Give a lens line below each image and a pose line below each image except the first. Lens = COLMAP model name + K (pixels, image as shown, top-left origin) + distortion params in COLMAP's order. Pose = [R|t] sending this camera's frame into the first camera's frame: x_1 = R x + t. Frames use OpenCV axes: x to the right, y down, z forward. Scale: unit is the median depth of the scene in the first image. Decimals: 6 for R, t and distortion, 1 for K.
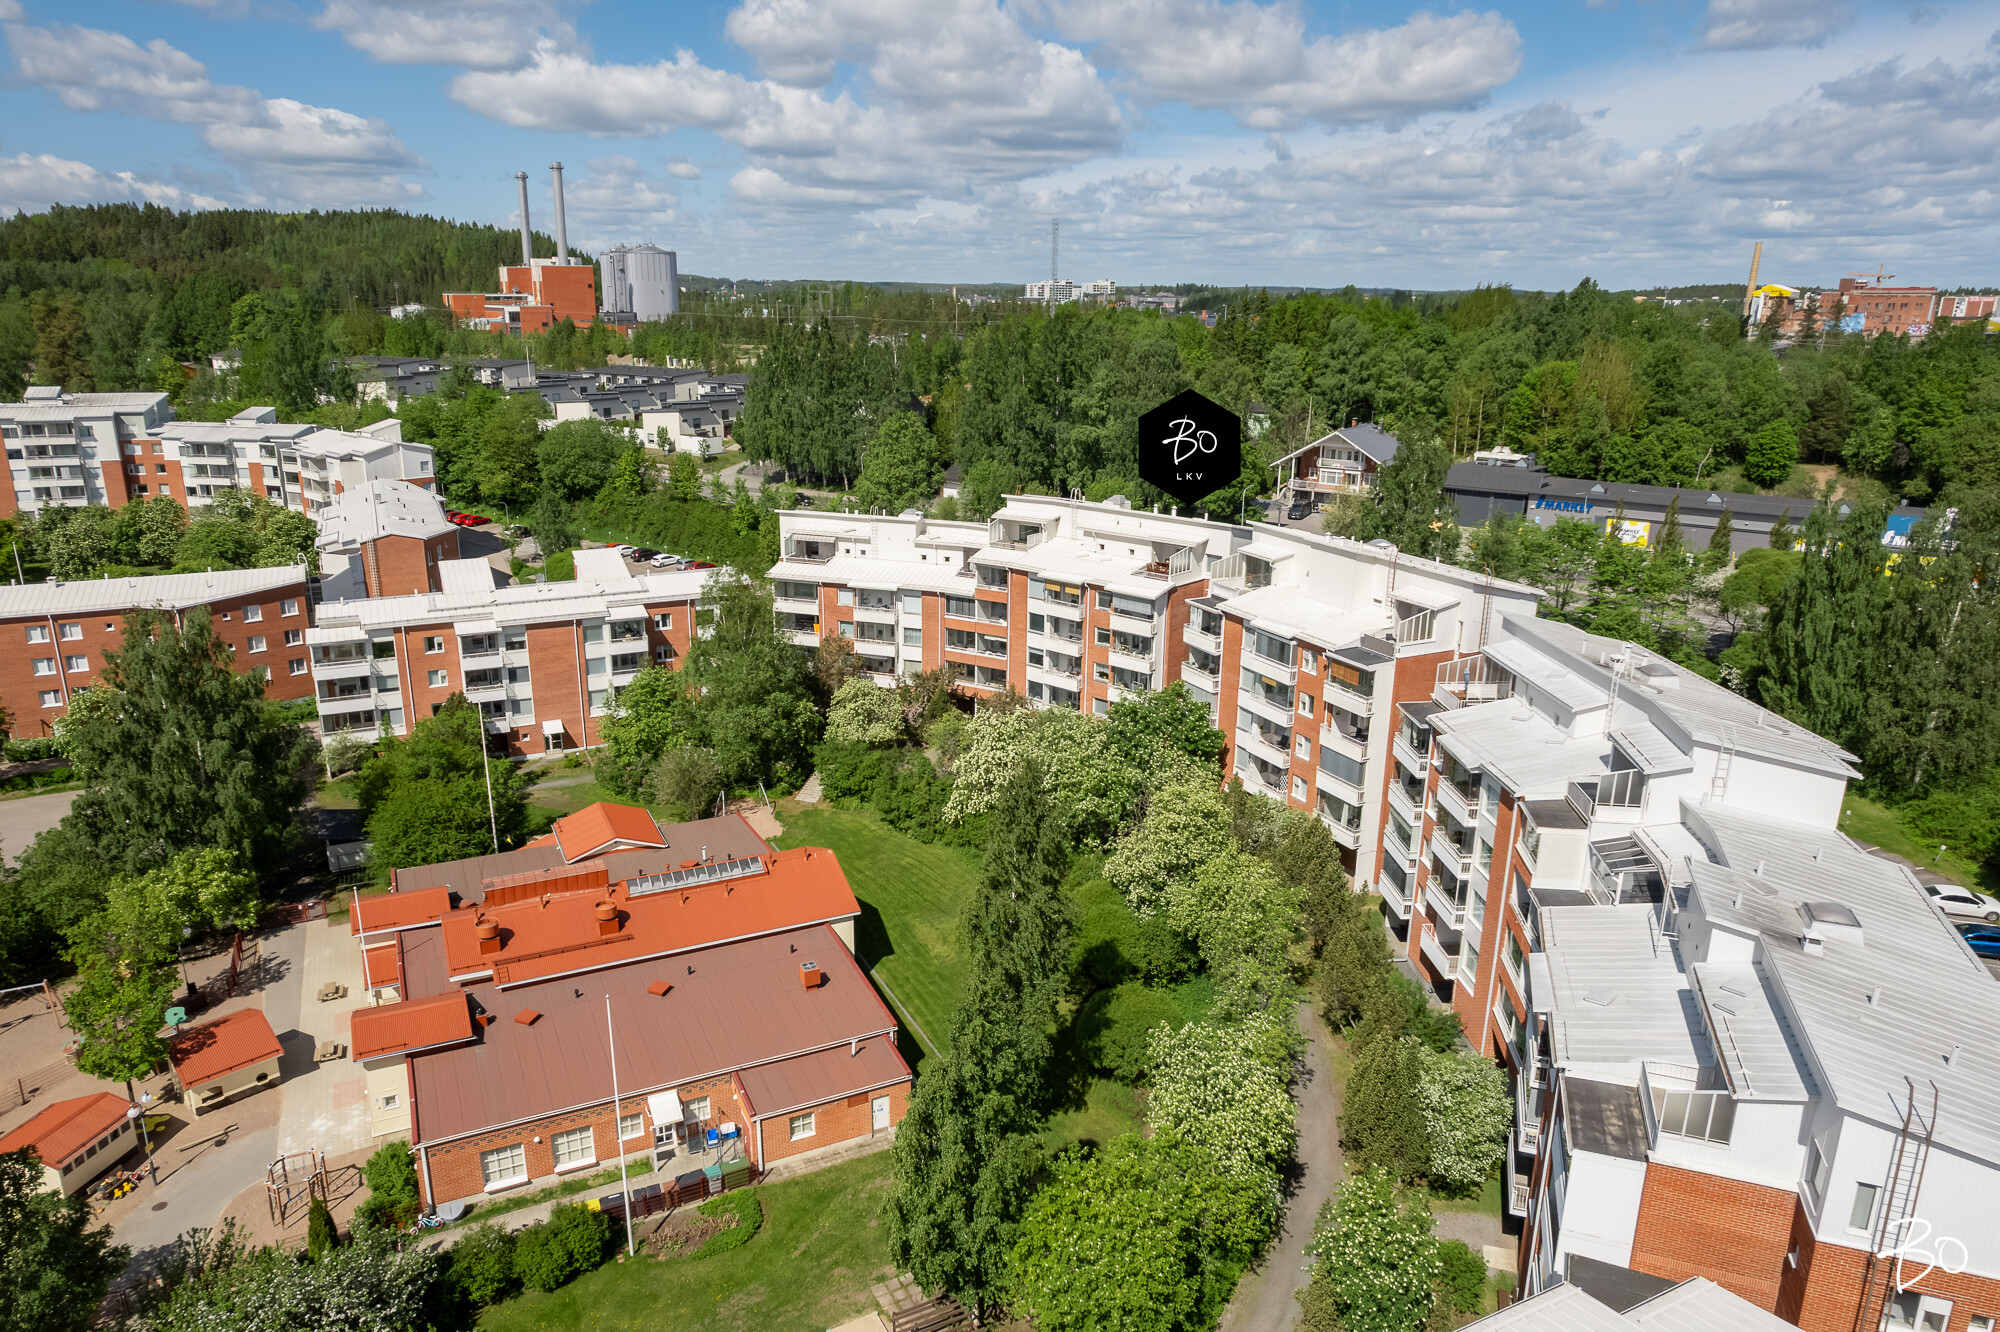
lens RADIAL K [[1279.5, 0, 1022.0], [0, 1279.5, 693.9], [0, 0, 1]] dist [-0.050184, 0.051980]
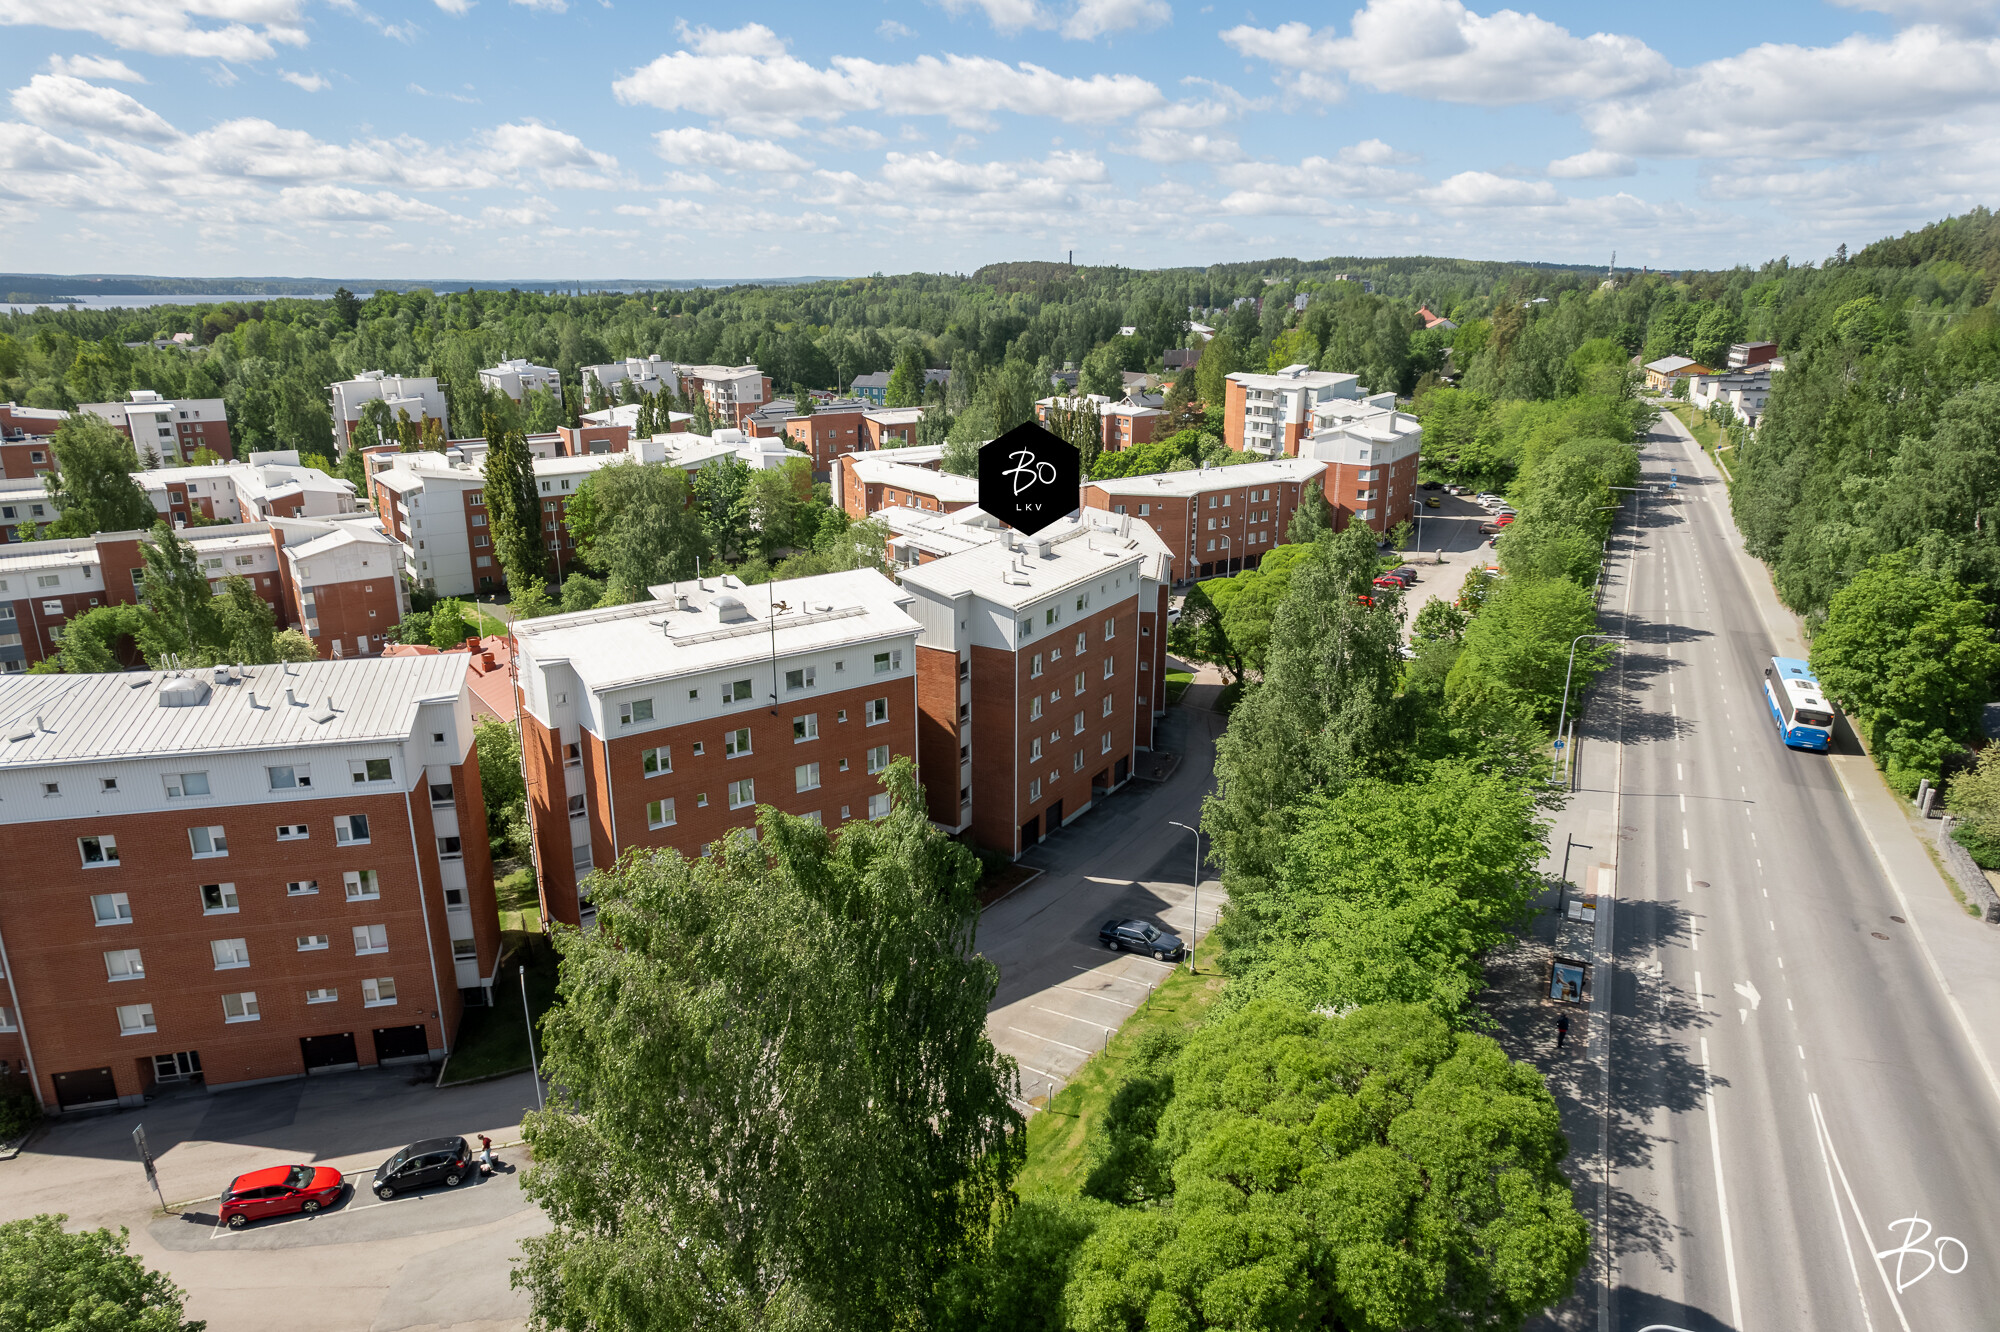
lens RADIAL K [[1260.2, 0, 1000.1], [0, 1260.2, 637.4], [0, 0, 1]] dist [-0.046267, 0.052354]
pose [[0.177238, 0.260856, -0.948968, 0.839008], [-0.295757, 0.933782, 0.201443, -0.253430], [0.938677, 0.244960, 0.242652, 0.780522]]
